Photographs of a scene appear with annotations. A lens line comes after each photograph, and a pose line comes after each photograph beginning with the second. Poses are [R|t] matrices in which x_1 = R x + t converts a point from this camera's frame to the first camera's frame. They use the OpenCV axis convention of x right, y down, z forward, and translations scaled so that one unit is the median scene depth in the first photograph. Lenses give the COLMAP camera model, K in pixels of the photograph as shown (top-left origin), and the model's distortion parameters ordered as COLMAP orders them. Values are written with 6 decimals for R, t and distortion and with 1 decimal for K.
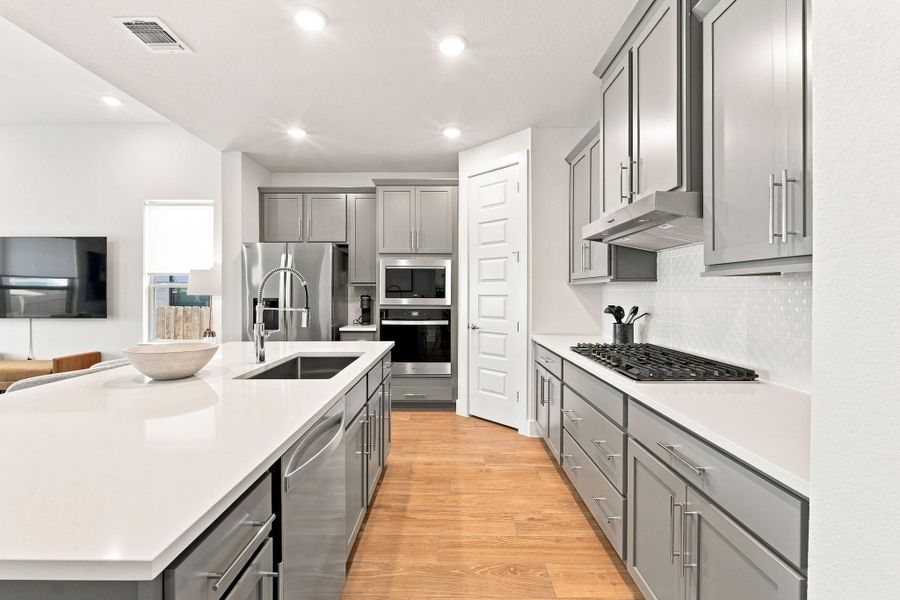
lens RADIAL K [[390.9, 0, 447.3], [0, 390.9, 288.9], [0, 0, 1]] dist [-0.002608, -0.000281]
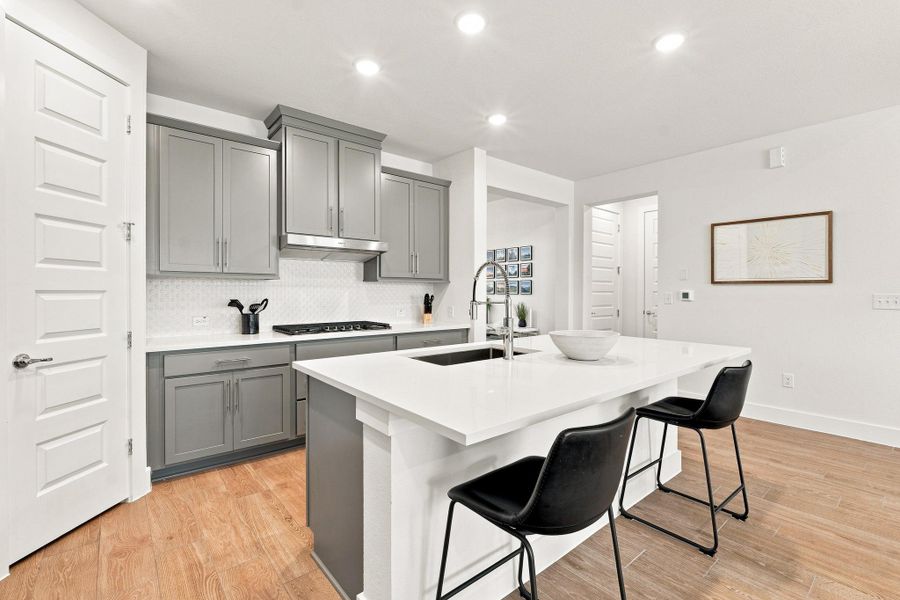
lens RADIAL K [[396.6, 0, 448.6], [0, 396.6, 291.7], [0, 0, 1]] dist [-0.003401, -0.000371]
pose [[-0.641735, 0.000121, 0.766926, -0.783323], [-0.002319, 0.999995, -0.002099, 0.021746], [-0.766923, -0.003125, -0.641732, 1.205959]]
